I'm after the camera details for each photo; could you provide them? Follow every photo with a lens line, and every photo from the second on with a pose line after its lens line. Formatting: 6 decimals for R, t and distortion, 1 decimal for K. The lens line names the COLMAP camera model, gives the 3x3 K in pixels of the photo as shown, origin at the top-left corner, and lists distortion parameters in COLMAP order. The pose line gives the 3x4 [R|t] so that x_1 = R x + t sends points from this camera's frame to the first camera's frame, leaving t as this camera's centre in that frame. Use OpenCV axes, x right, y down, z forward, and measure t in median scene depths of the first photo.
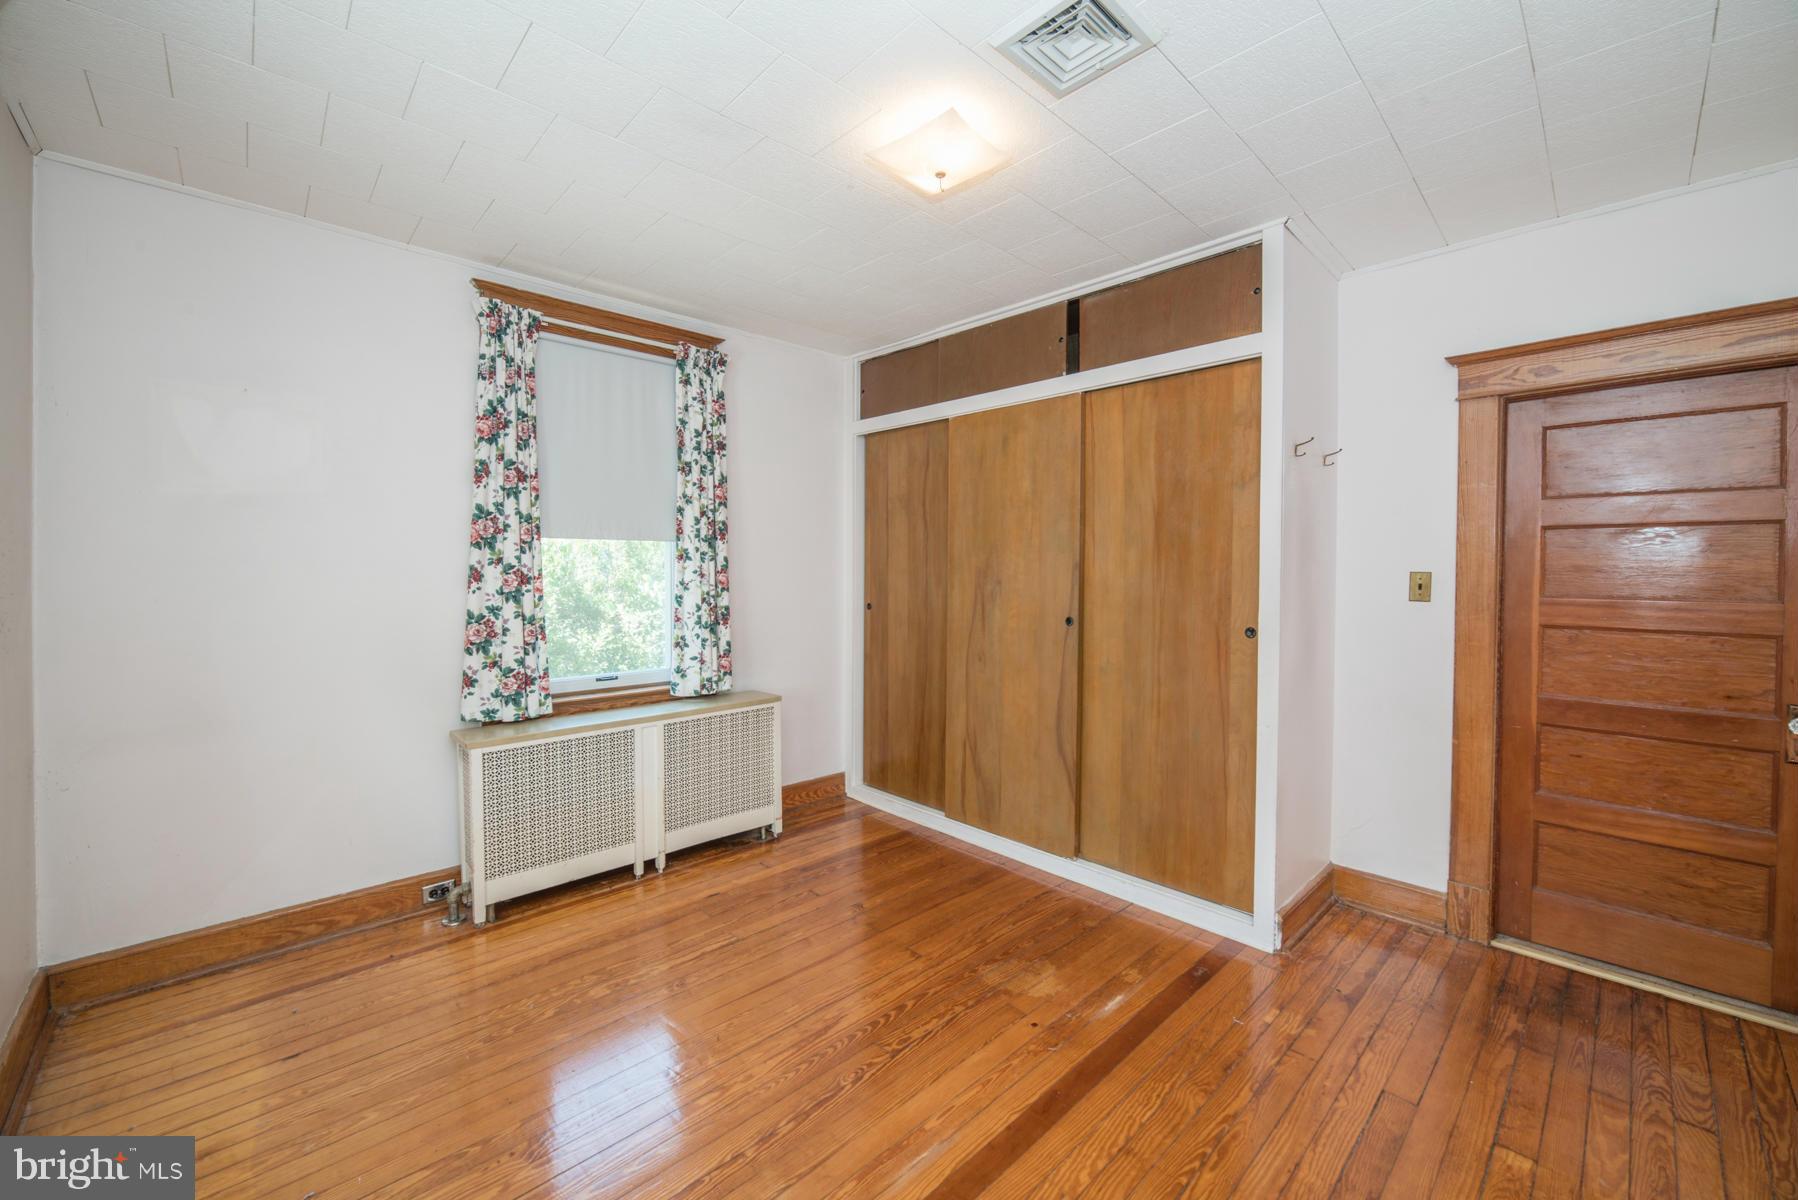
lens RADIAL K [[709.5, 0, 900.3], [0, 709.5, 579.8], [0, 0, 1]] dist [-0.025859, 0.003613]
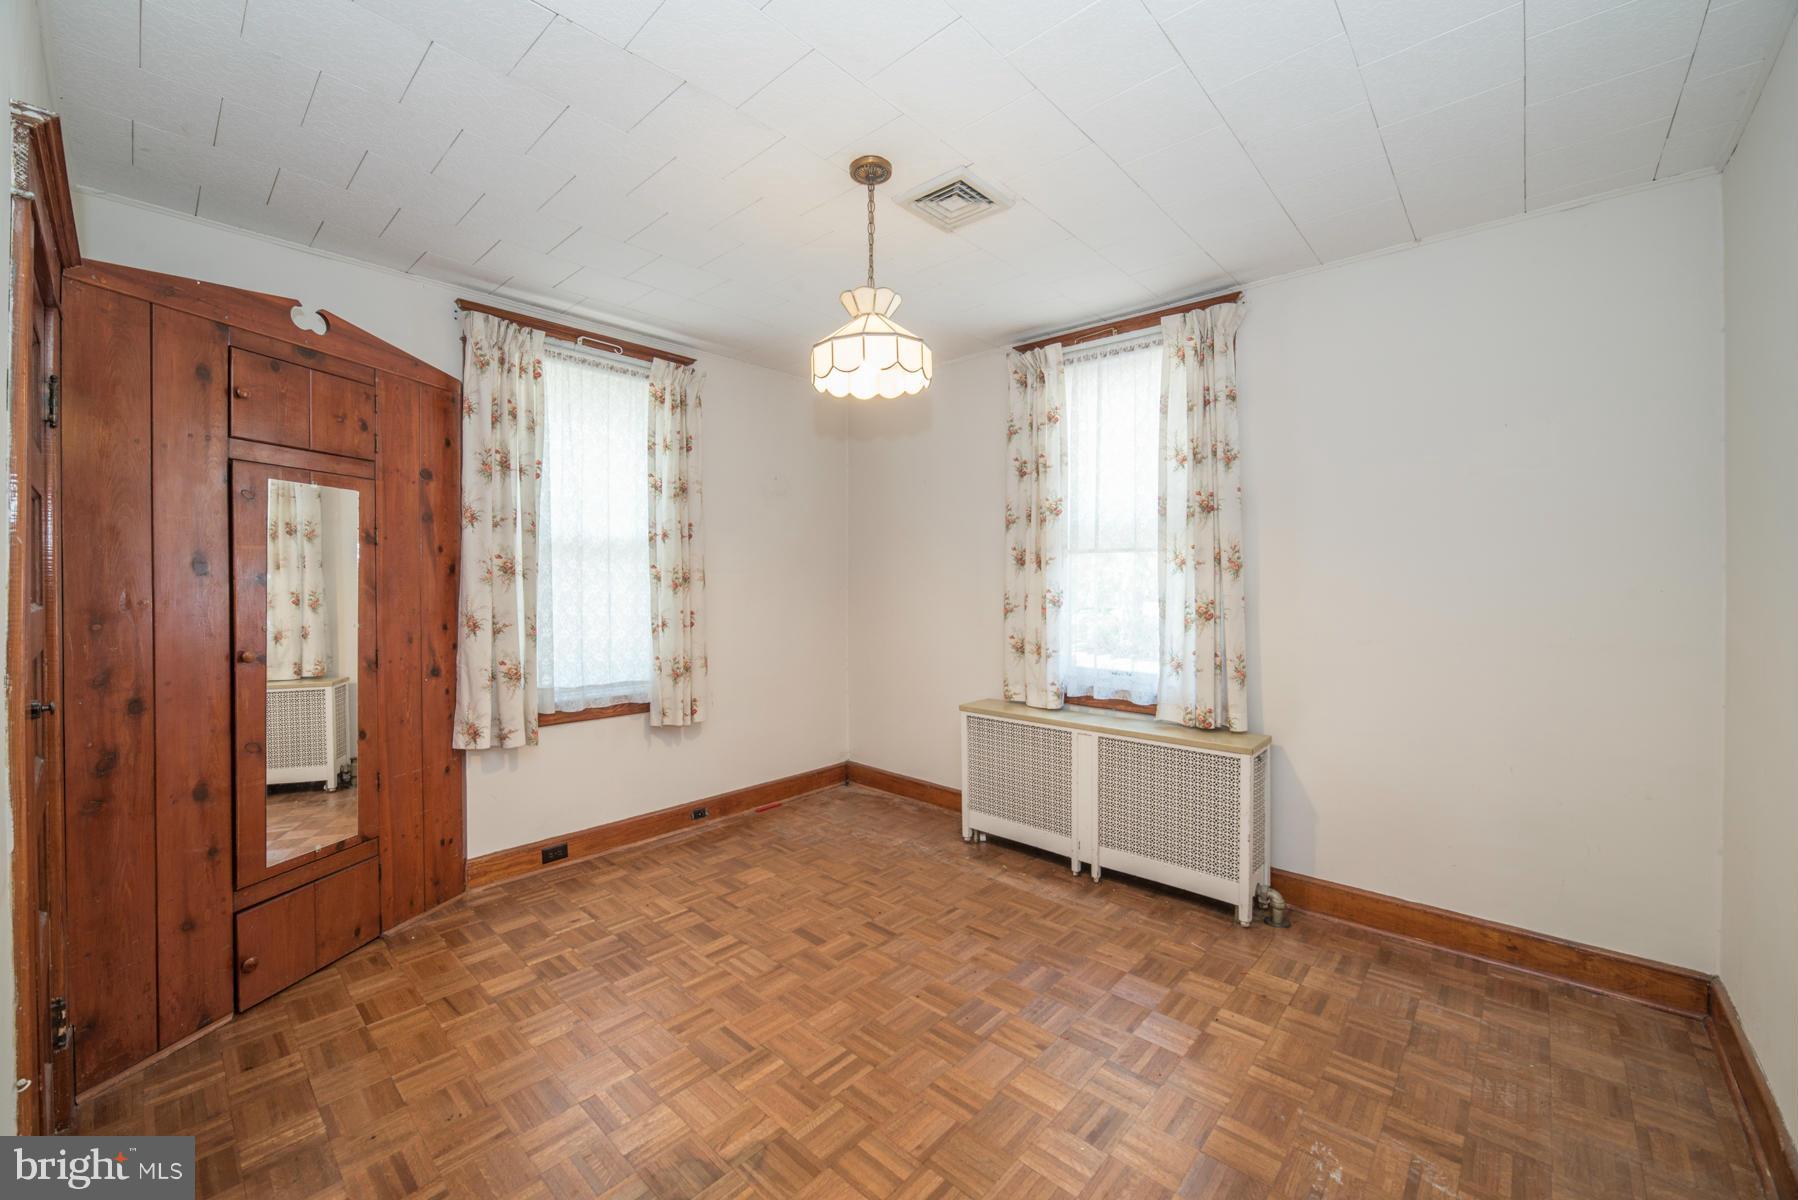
lens RADIAL K [[709.5, 0, 900.3], [0, 709.5, 579.8], [0, 0, 1]] dist [-0.025859, 0.003613]
pose [[0.067929, 0.003733, -0.997683, 0.656791], [-0.025223, 0.999680, 0.002023, -0.012974], [0.997371, 0.025027, 0.068001, 0.651063]]
